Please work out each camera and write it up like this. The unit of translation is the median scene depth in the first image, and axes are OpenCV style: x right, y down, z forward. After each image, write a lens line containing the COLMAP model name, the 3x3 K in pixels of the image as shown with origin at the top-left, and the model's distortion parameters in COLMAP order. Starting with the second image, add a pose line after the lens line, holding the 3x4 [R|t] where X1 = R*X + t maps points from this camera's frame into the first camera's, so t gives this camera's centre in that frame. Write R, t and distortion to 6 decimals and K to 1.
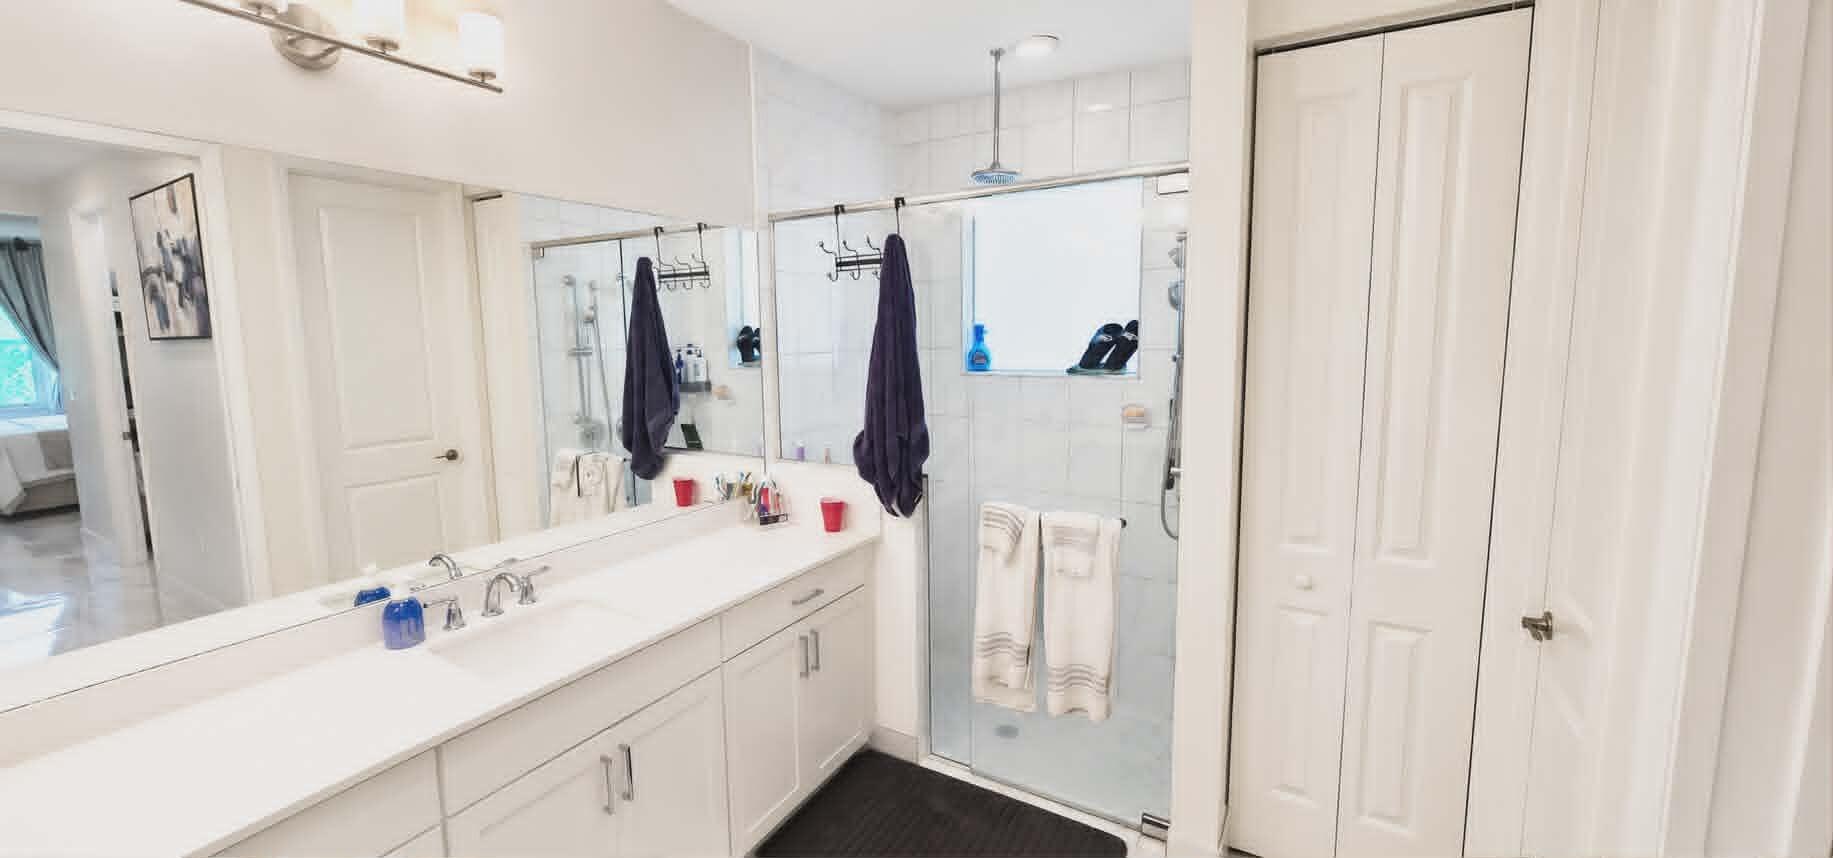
lens RADIAL K [[721.1, 0, 904.5], [0, 721.1, 425.2], [0, 0, 1]] dist [0.013122, -0.000209]
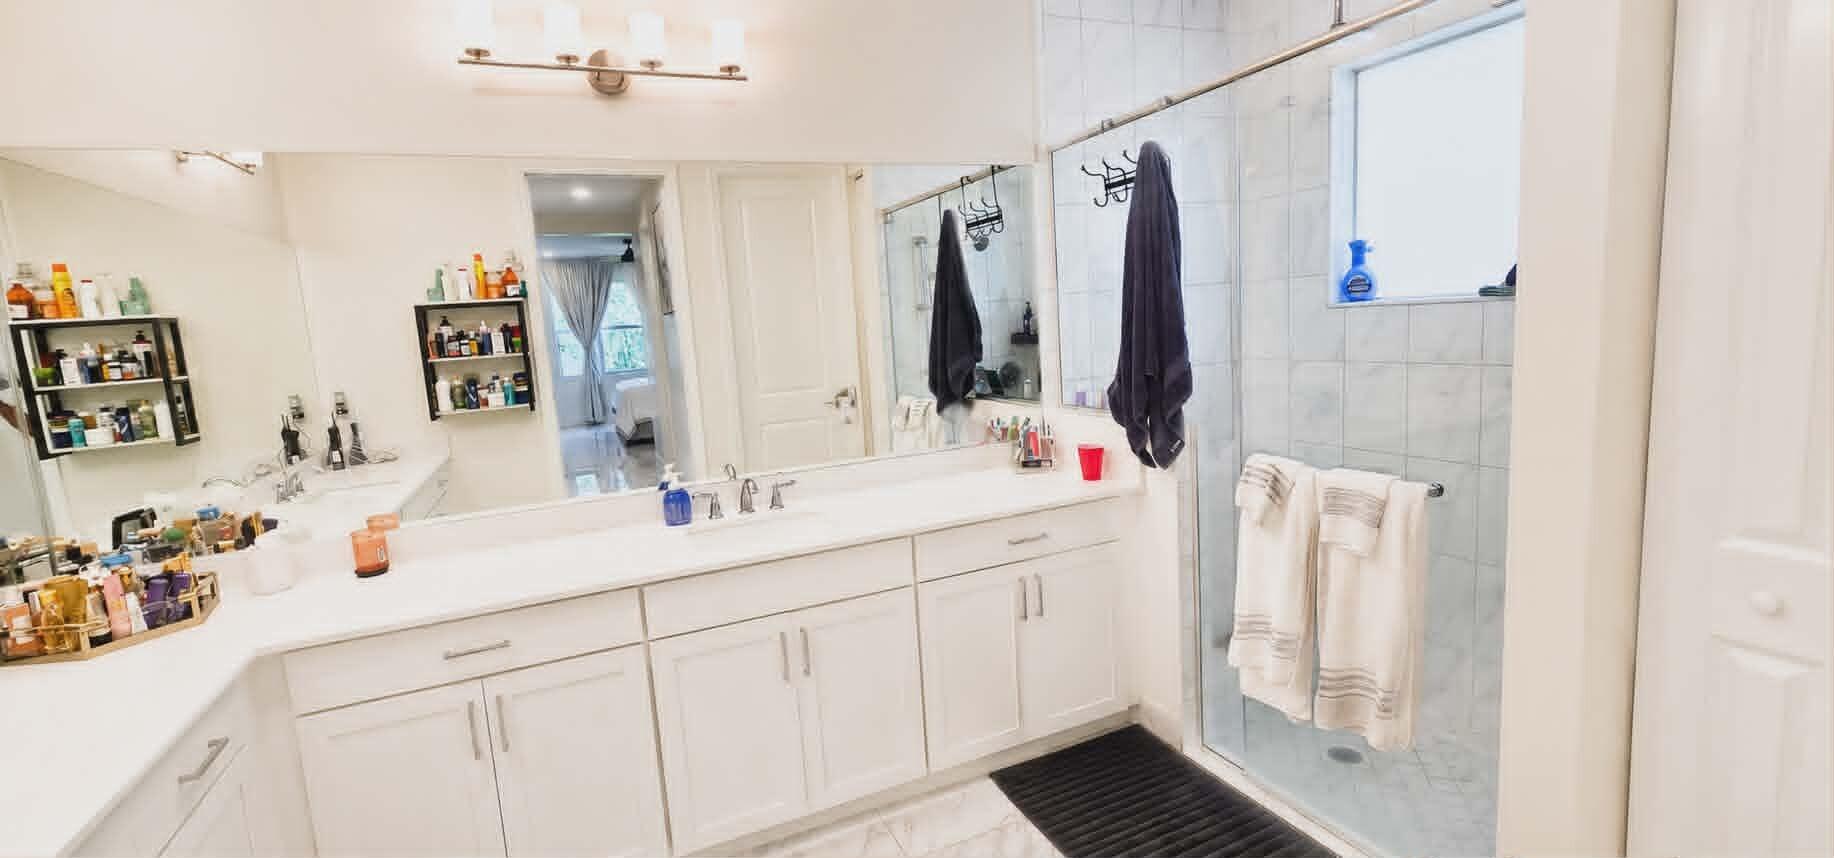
lens RADIAL K [[784.4, 0, 920.4], [0, 784.4, 426.6], [0, 0, 1]] dist [0.015499, -0.000210]
pose [[0.821508, 0.027992, -0.569510, 0.300396], [-0.006882, 0.999208, 0.039184, 0.041796], [0.570156, -0.028270, 0.821050, 0.052786]]
